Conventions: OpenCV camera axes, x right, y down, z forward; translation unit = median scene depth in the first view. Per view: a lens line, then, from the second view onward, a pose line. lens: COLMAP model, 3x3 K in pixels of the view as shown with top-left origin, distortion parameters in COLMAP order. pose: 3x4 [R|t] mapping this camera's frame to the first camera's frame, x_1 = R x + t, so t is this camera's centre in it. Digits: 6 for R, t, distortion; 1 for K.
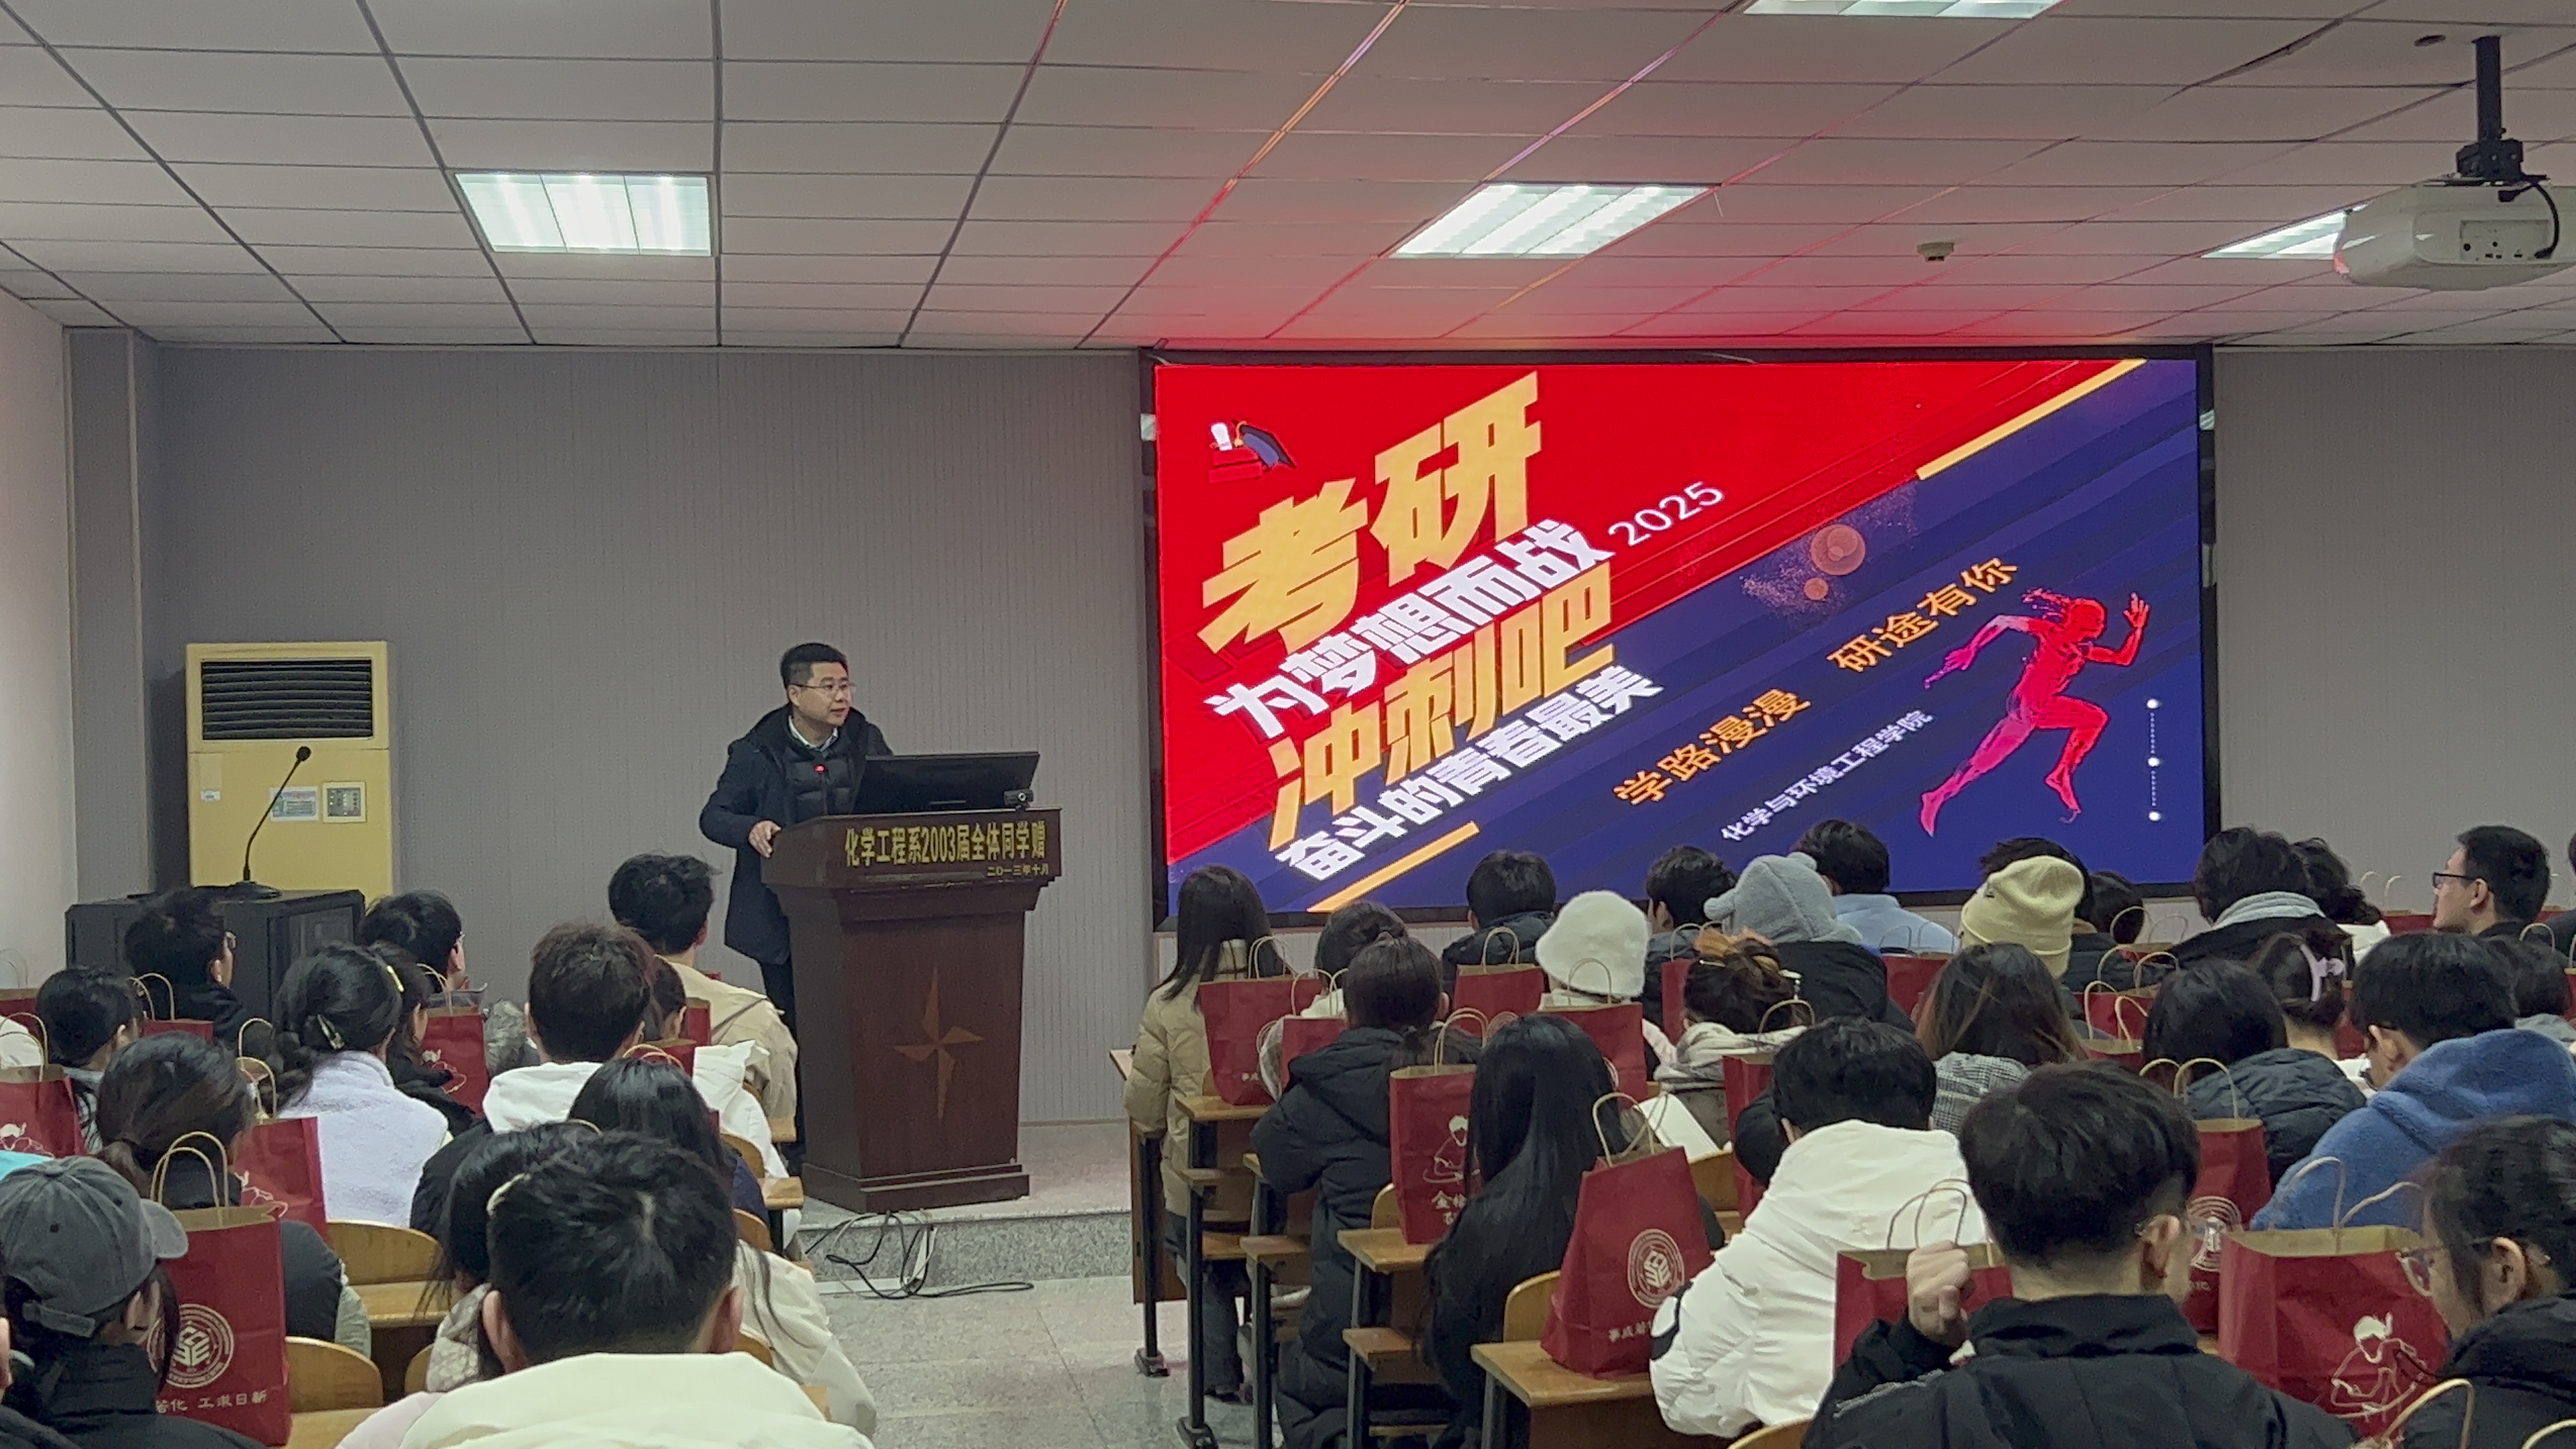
lens RADIAL K [[3249.9, 0, 1287.7], [0, 3249.9, 726.0], [0, 0, 1]] dist [-0.141587, 0.000000]
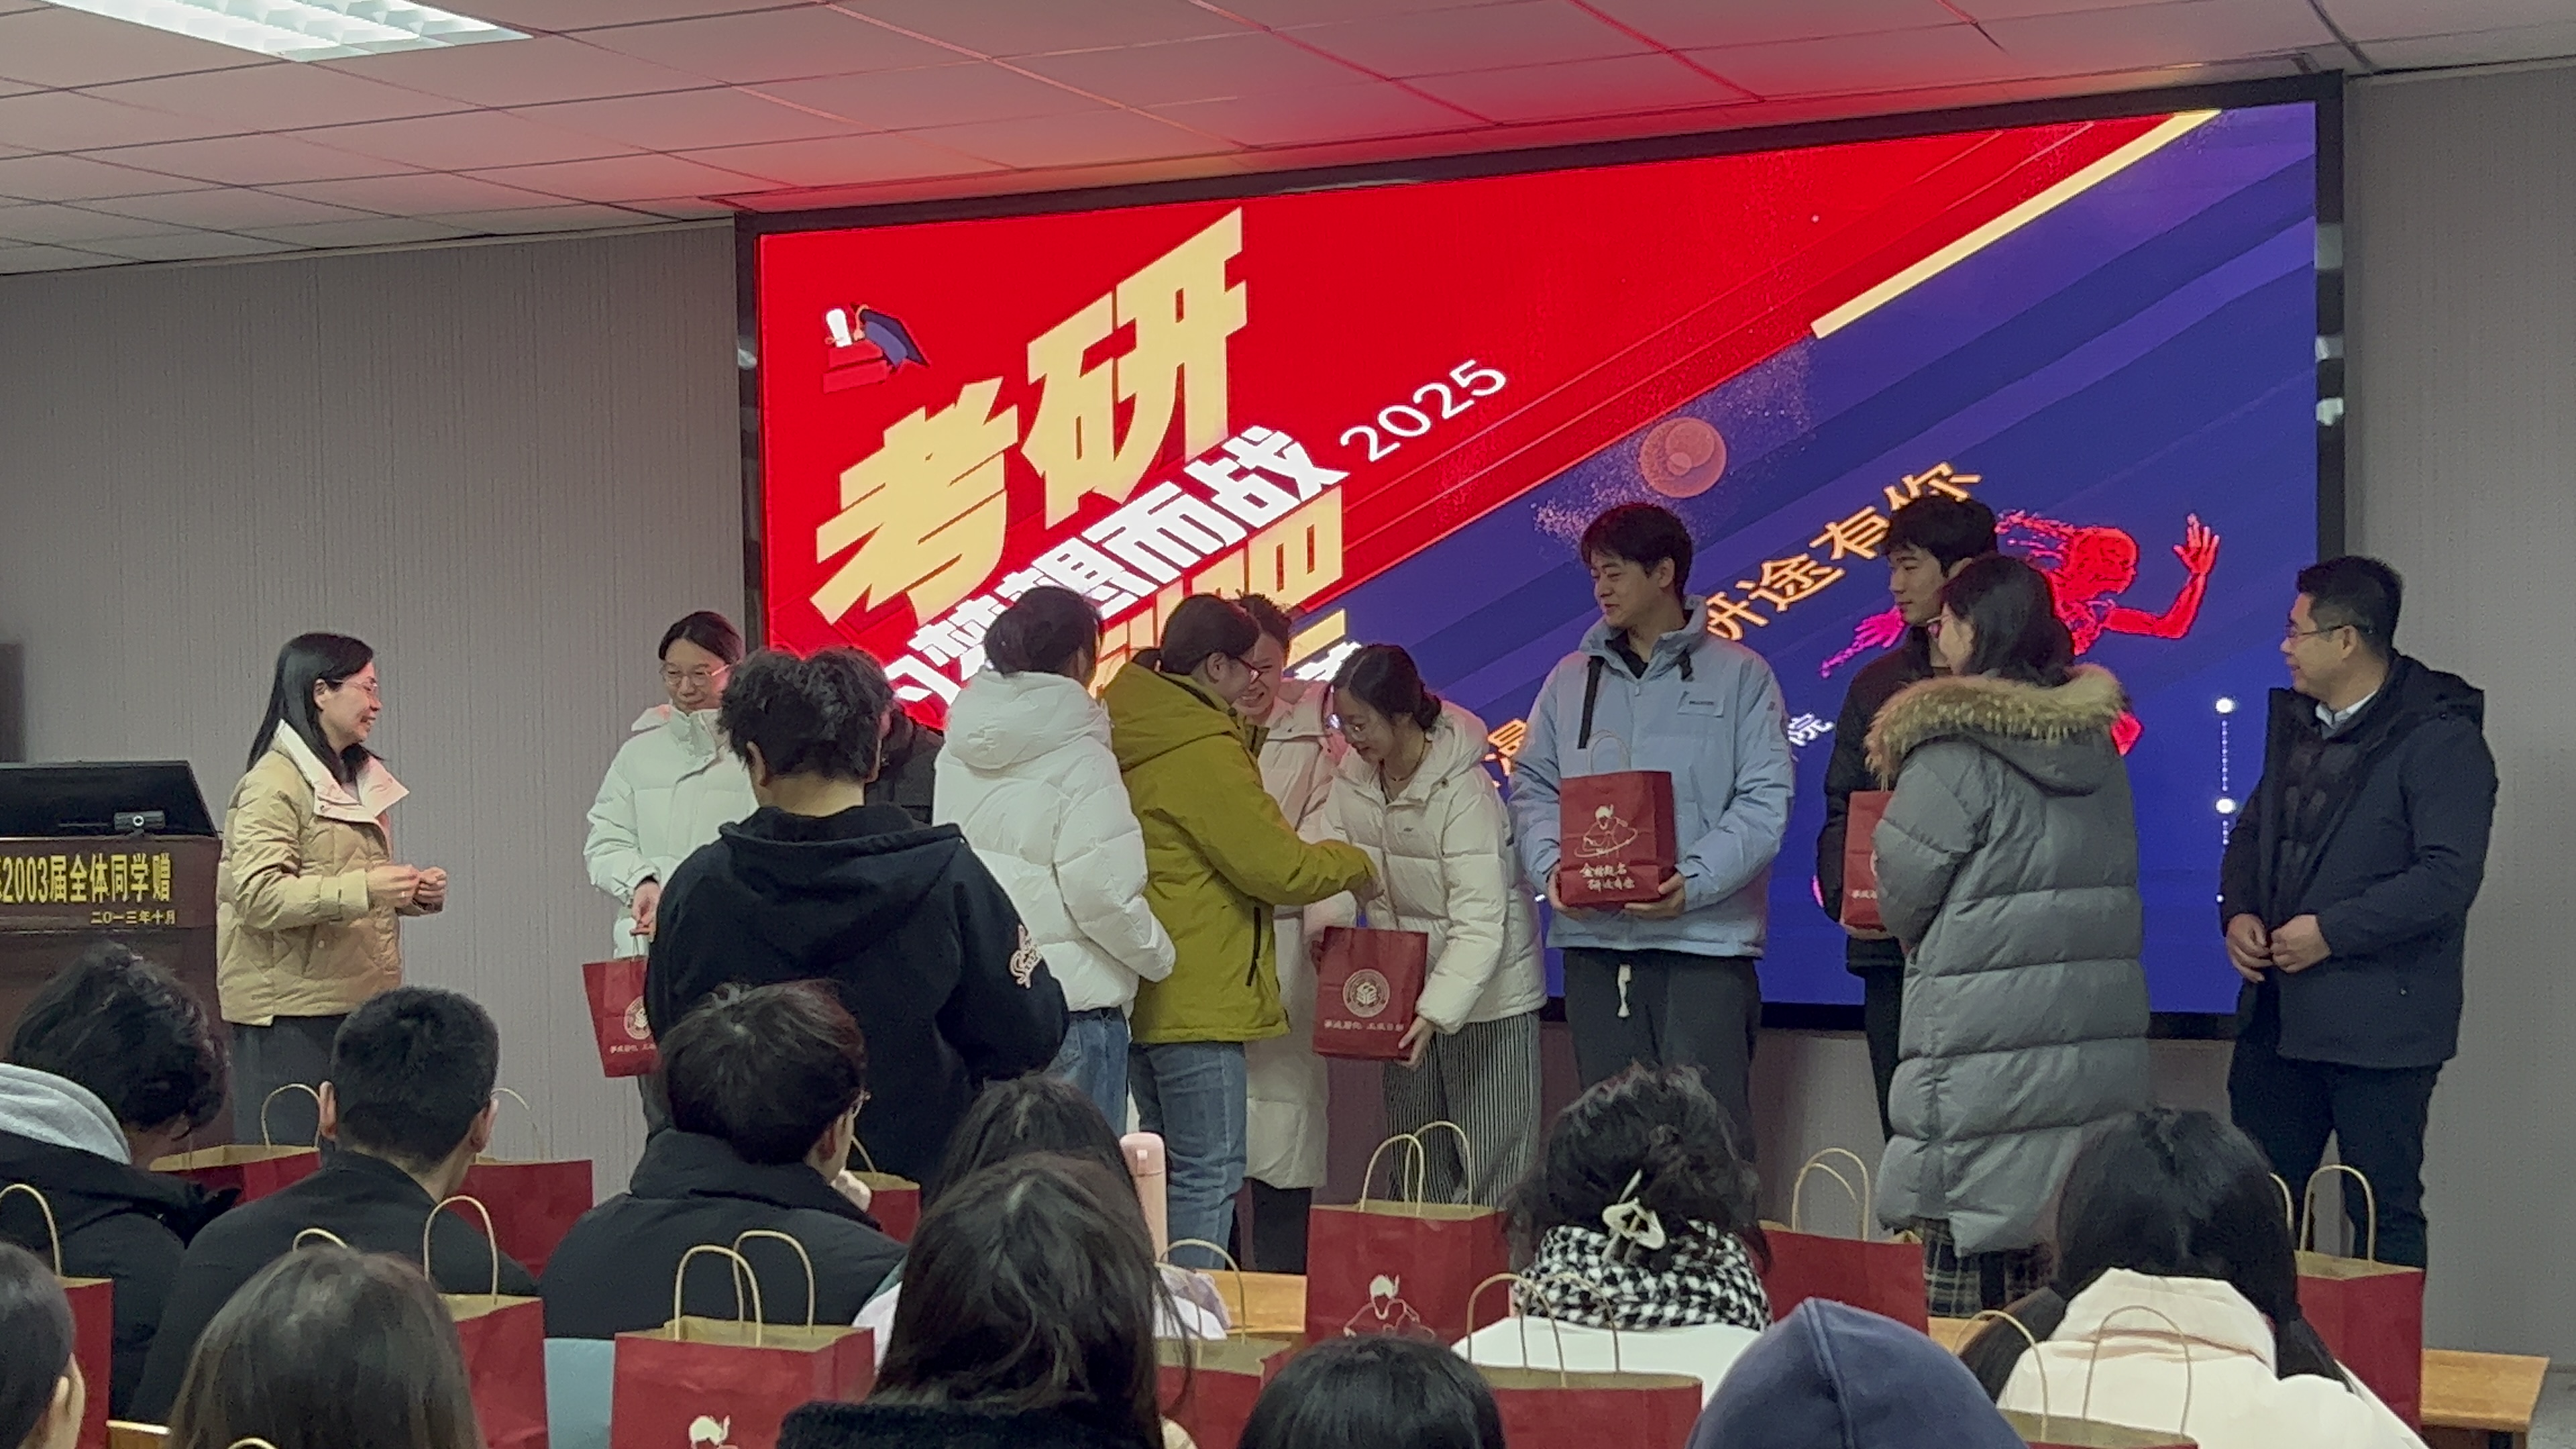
lens RADIAL K [[3722.0, 0, 1288.1], [0, 3722.0, 729.2], [0, 0, 1]] dist [0.018359, 0.000000]
pose [[0.821462, 0.013476, -0.570104, 0.531318], [-0.006350, 0.999875, 0.014486, -0.011658], [0.570228, -0.008280, 0.821445, 0.365206]]
